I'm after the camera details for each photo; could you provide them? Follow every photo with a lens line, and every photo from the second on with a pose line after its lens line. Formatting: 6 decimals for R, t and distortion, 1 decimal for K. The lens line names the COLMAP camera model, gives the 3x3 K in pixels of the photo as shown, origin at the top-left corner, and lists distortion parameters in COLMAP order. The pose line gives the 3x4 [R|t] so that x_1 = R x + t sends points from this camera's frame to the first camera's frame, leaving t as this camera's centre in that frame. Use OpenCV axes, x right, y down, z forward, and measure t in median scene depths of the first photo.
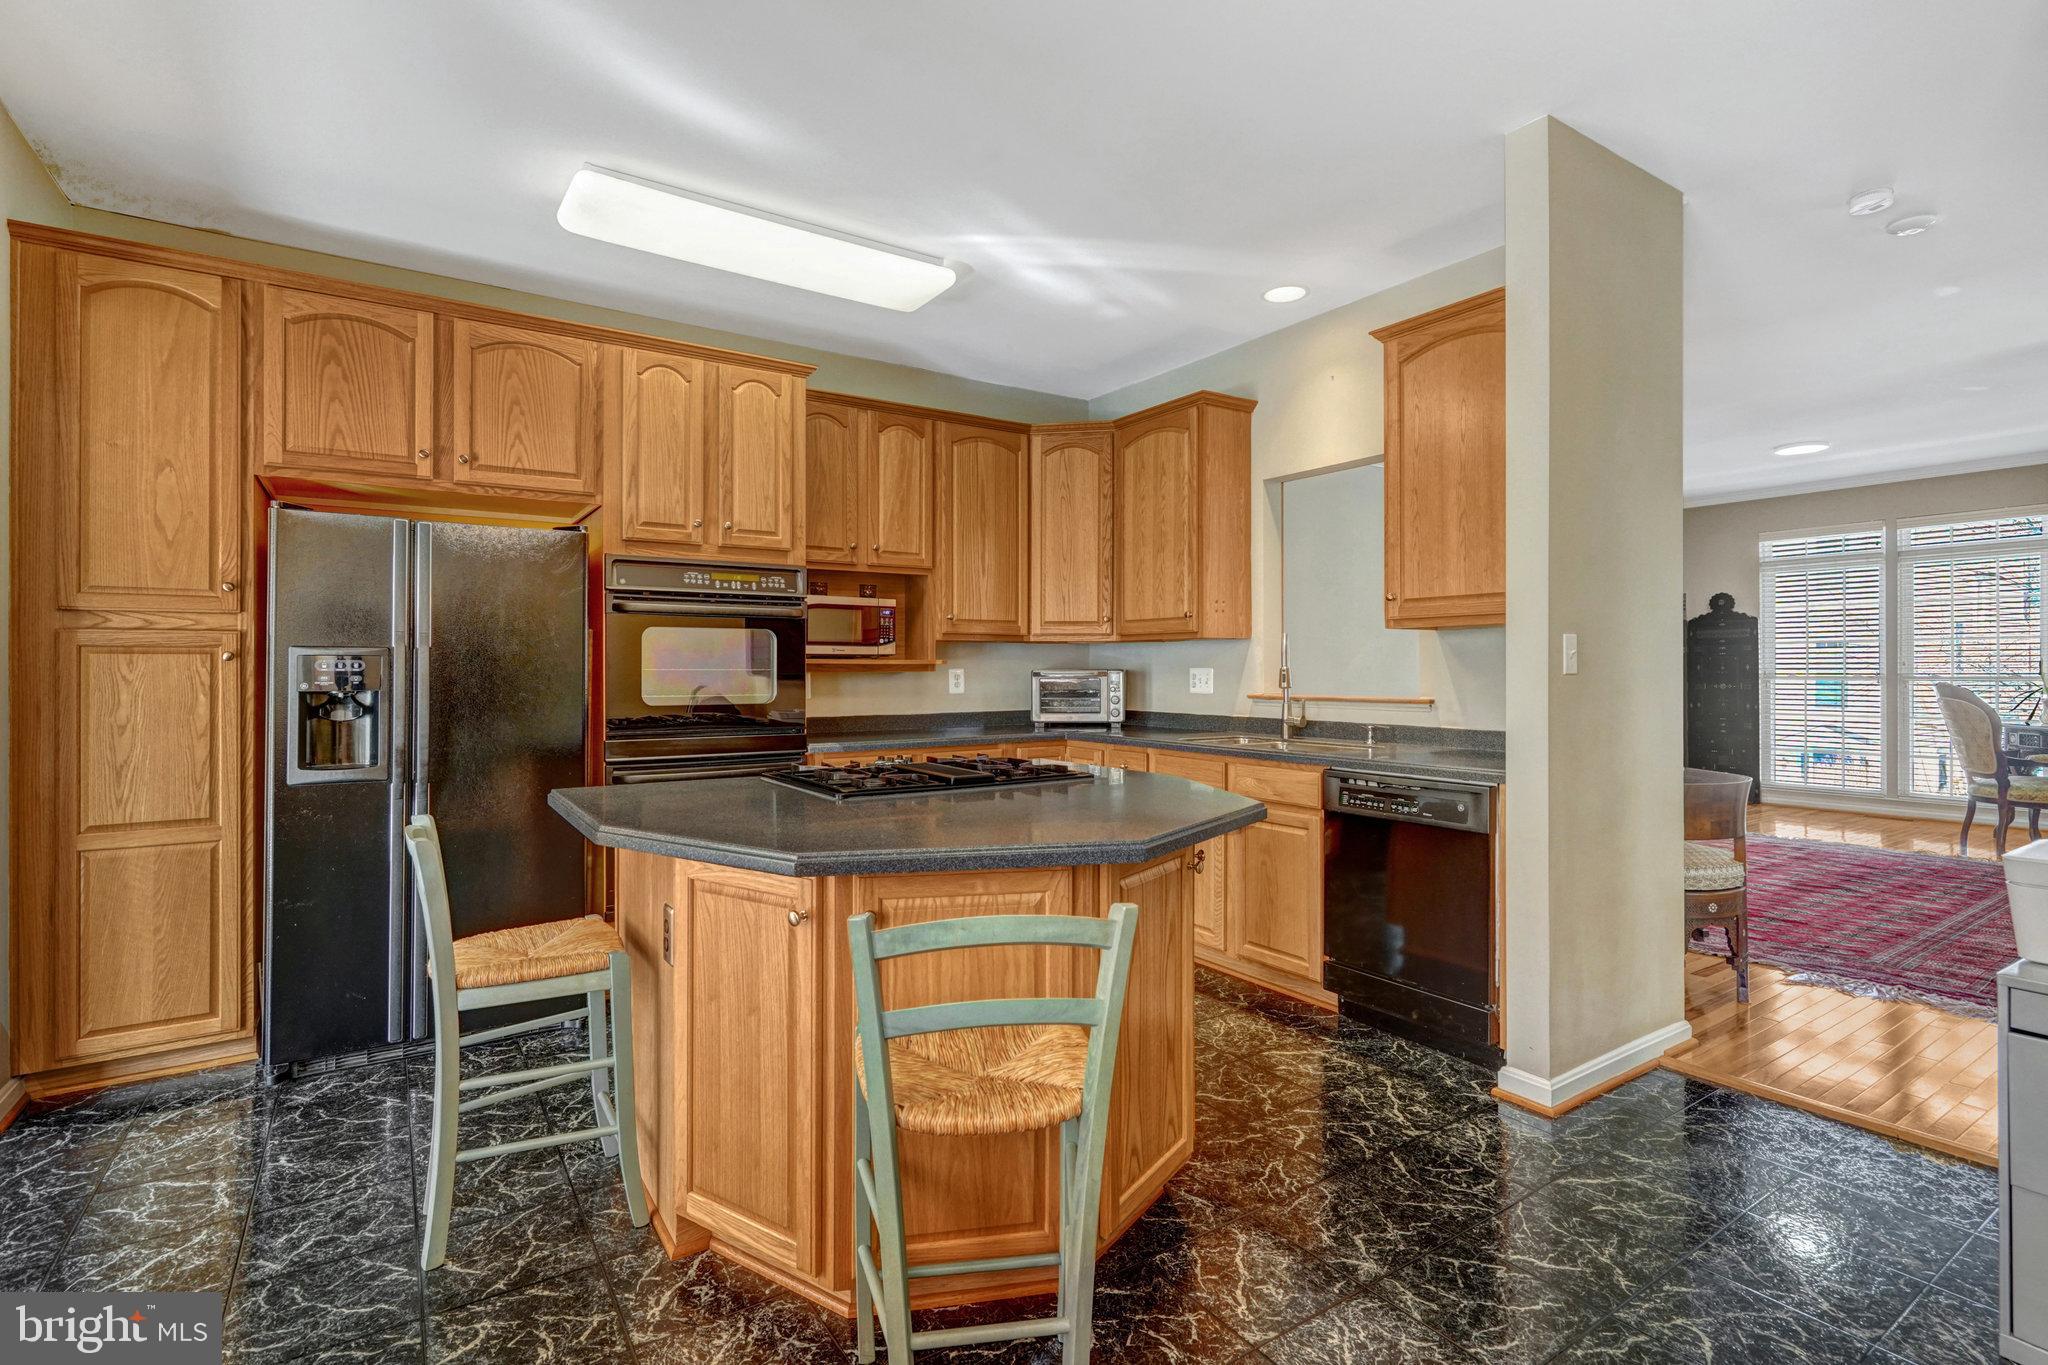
lens RADIAL K [[961.1, 0, 1014.0], [0, 961.1, 668.9], [0, 0, 1]] dist [-0.000610, 0.000746]
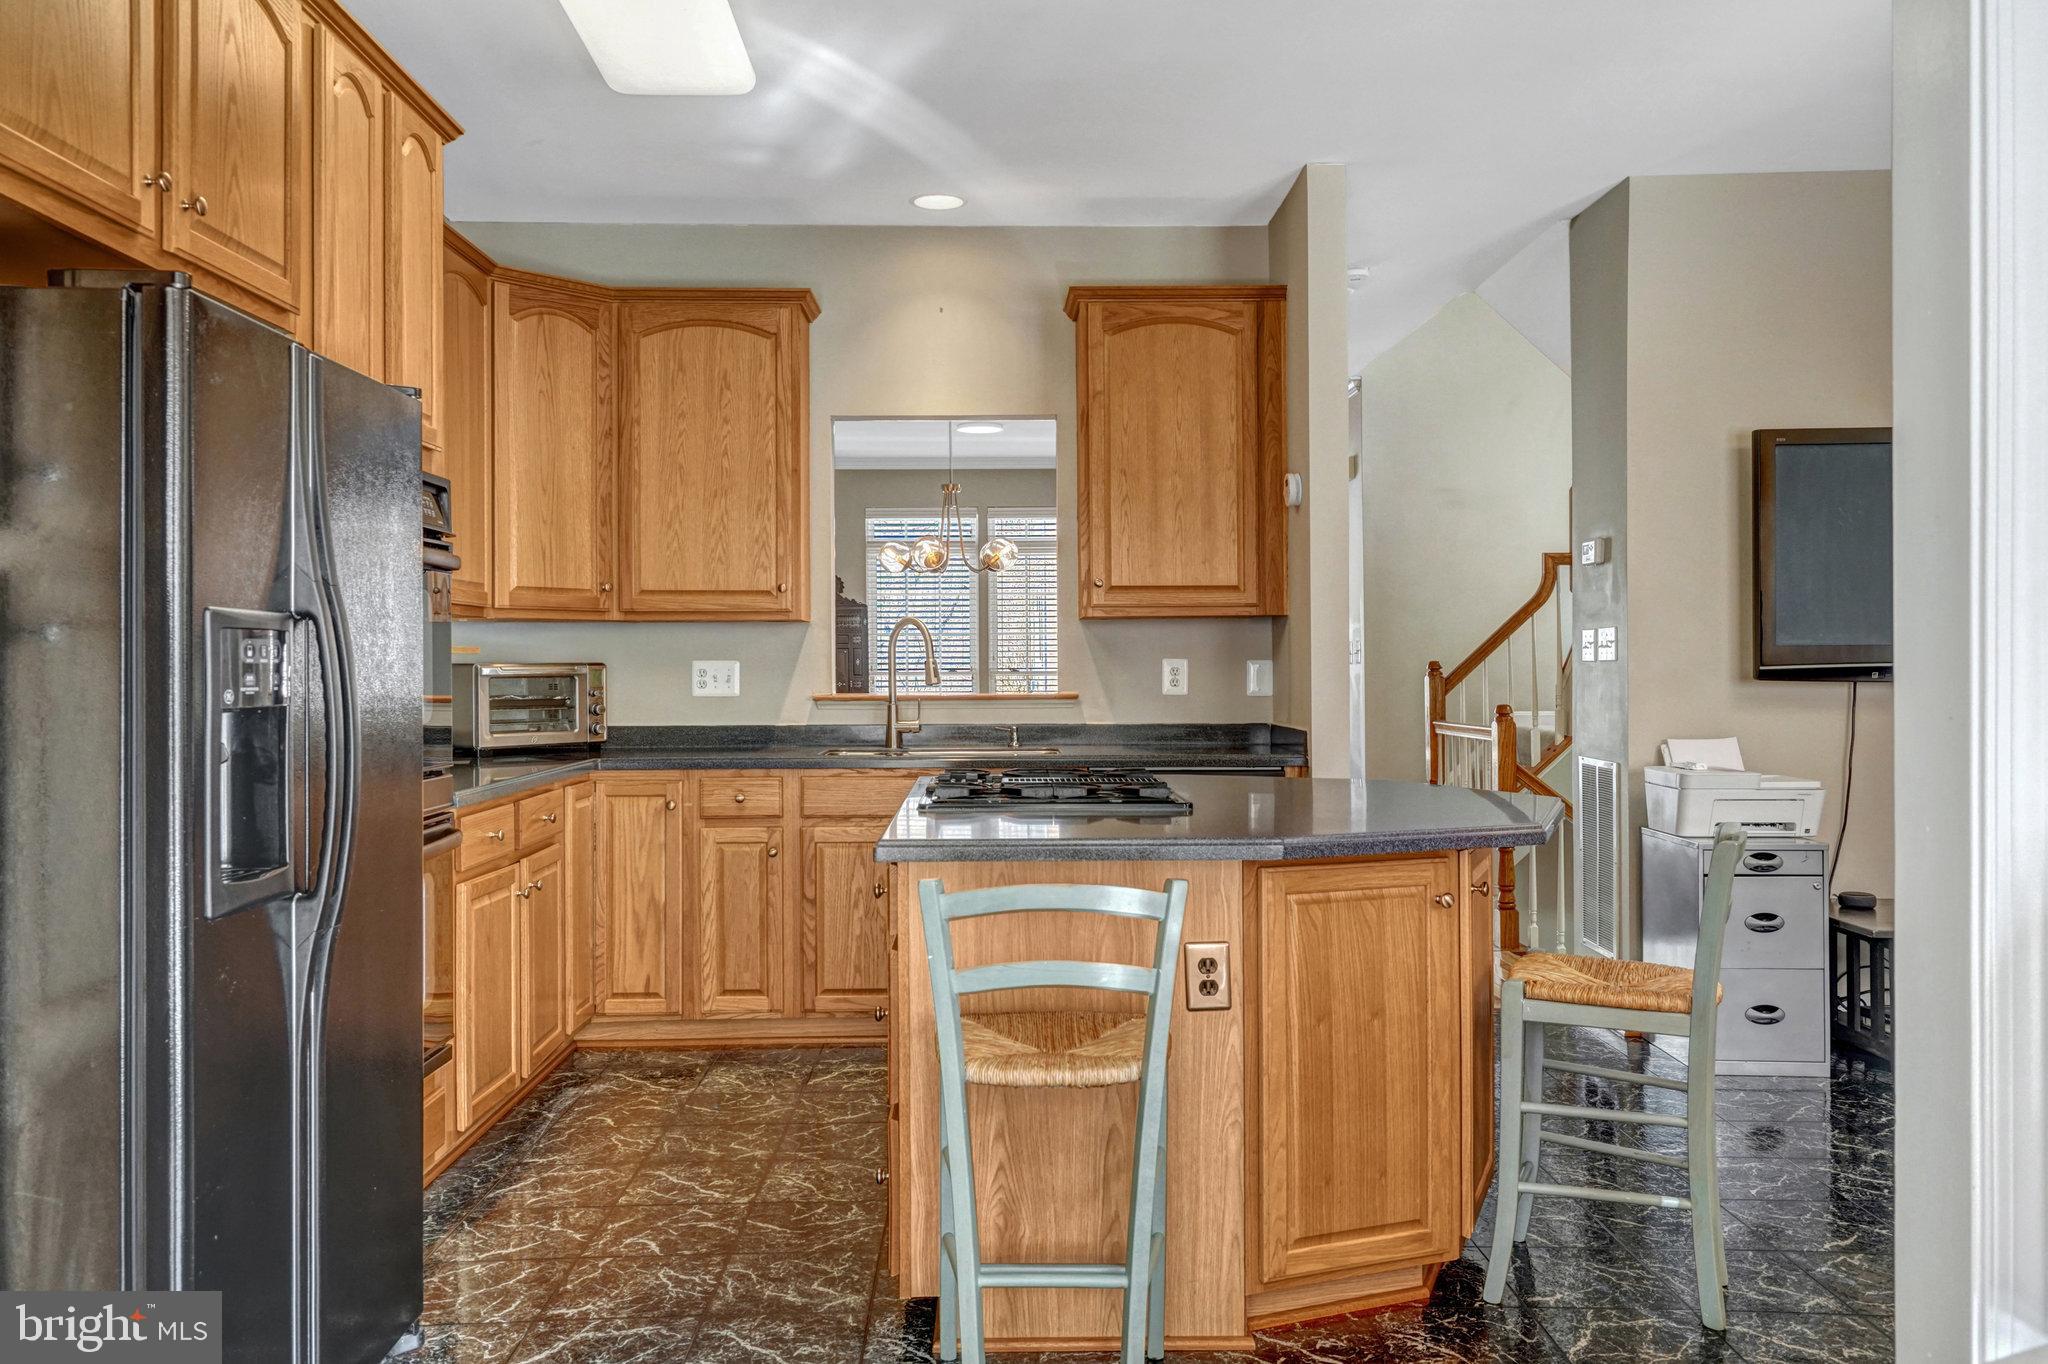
lens RADIAL K [[1584.4, 0, 1024.0], [0, 1584.4, 682.0], [0, 0, 1]] dist [0.033379, 0.000201]
pose [[0.550929, -0.011337, 0.834475, -0.642937], [0.003813, 0.999931, 0.011067, 0.002606], [-0.834543, -0.002915, 0.550934, 0.153438]]
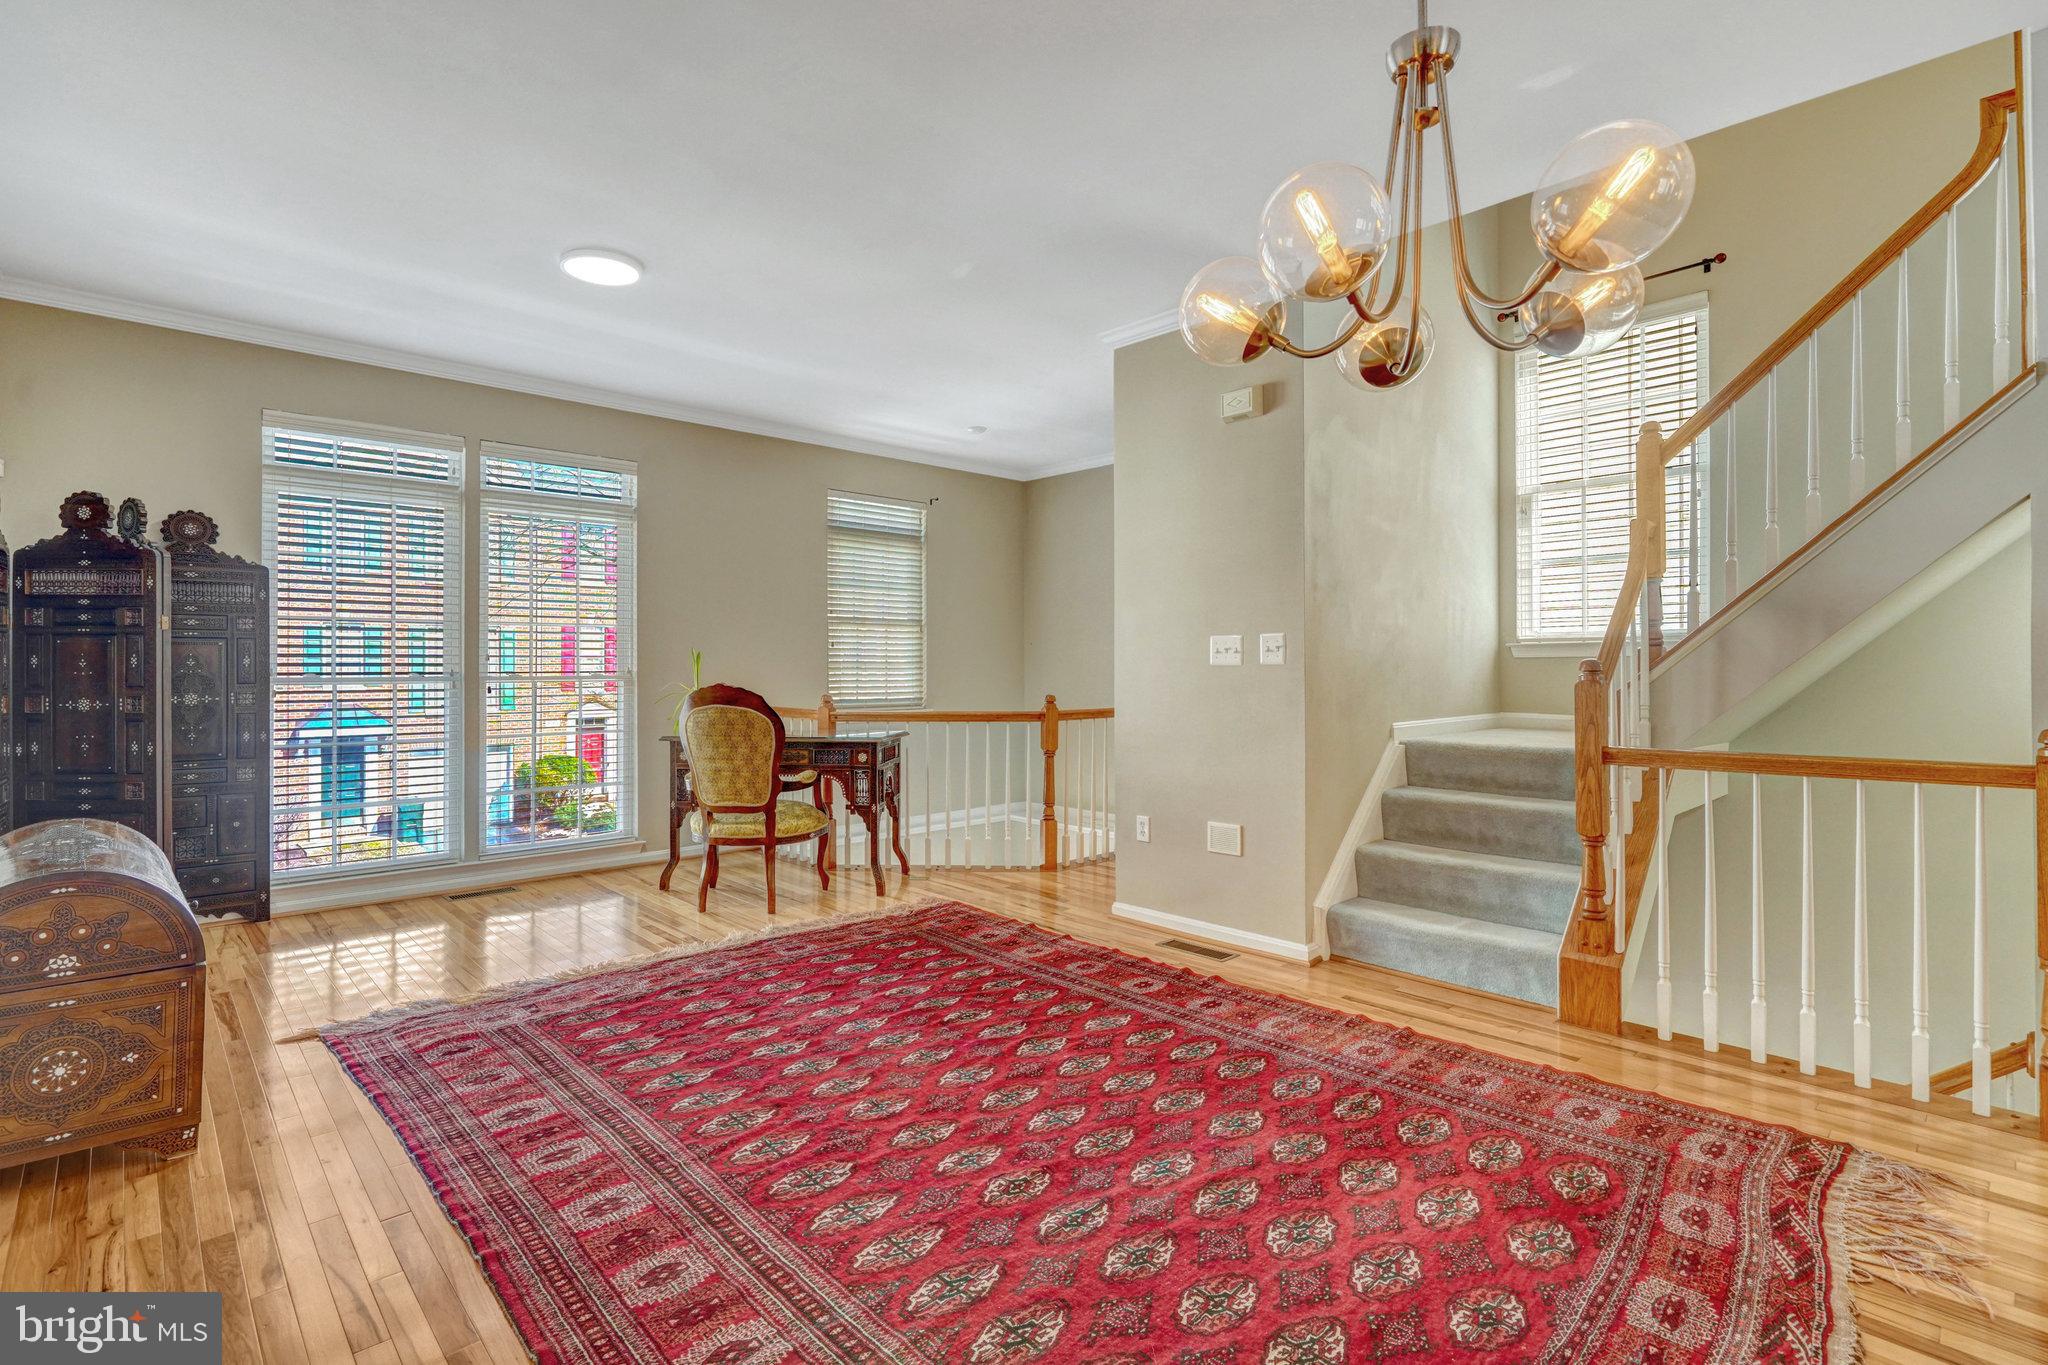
lens RADIAL K [[961.1, 0, 1014.0], [0, 961.1, 668.9], [0, 0, 1]] dist [-0.000610, 0.000746]
pose [[-0.173101, 0.000112, 0.984904, 0.329541], [-0.001641, 0.999999, -0.000402, 0.003693], [-0.984903, -0.001686, -0.173100, 1.248071]]
